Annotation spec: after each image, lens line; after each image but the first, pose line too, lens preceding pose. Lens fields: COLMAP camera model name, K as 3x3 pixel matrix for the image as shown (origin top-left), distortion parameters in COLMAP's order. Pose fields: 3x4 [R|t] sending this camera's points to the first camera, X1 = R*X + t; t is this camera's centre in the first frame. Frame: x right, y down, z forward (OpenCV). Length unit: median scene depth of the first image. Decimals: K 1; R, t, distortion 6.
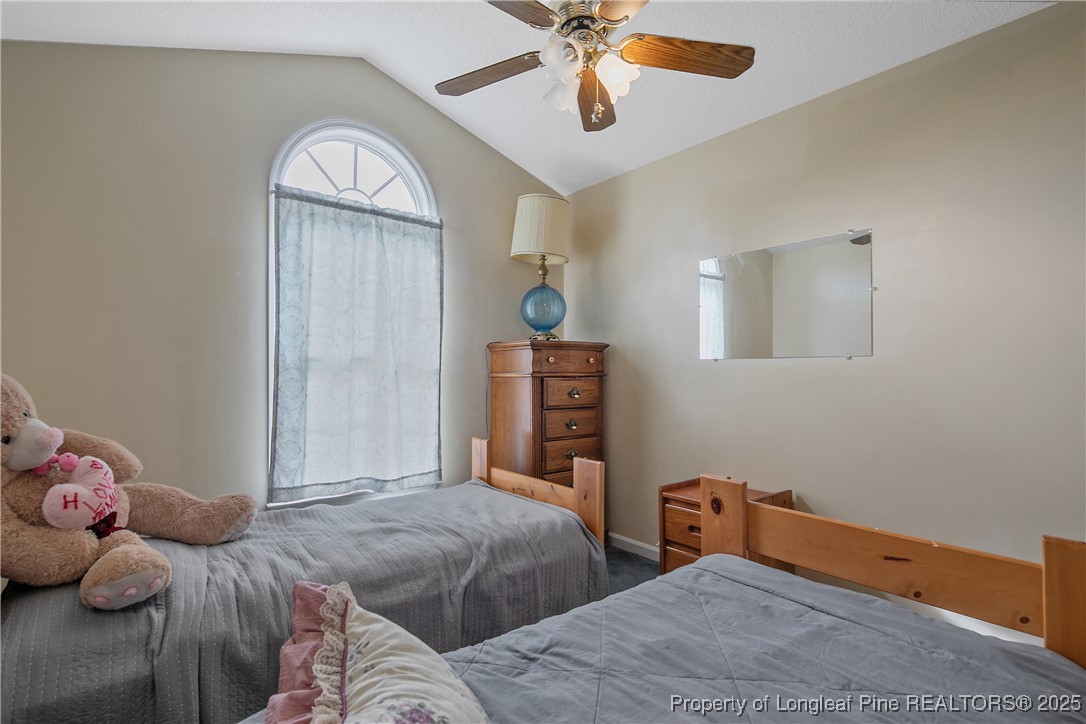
lens RADIAL K [[523.6, 0, 543.0], [0, 523.6, 362.5], [0, 0, 1]] dist [-0.000575, -0.000629]
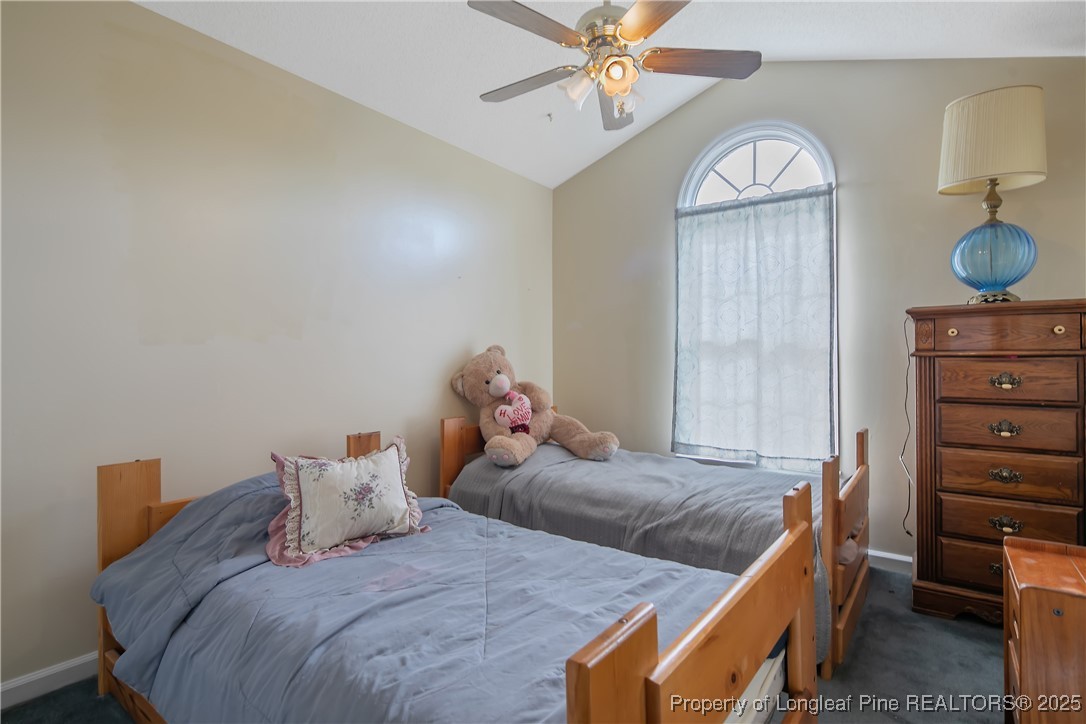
lens RADIAL K [[523.6, 0, 544.7], [0, 523.6, 362.0], [0, 0, 1]] dist [-0.000575, -0.000629]
pose [[0.261654, 0.000953, -0.965161, 0.579368], [0.014180, 0.999888, 0.004832, 0.024509], [0.965058, -0.014950, 0.261611, 0.296292]]
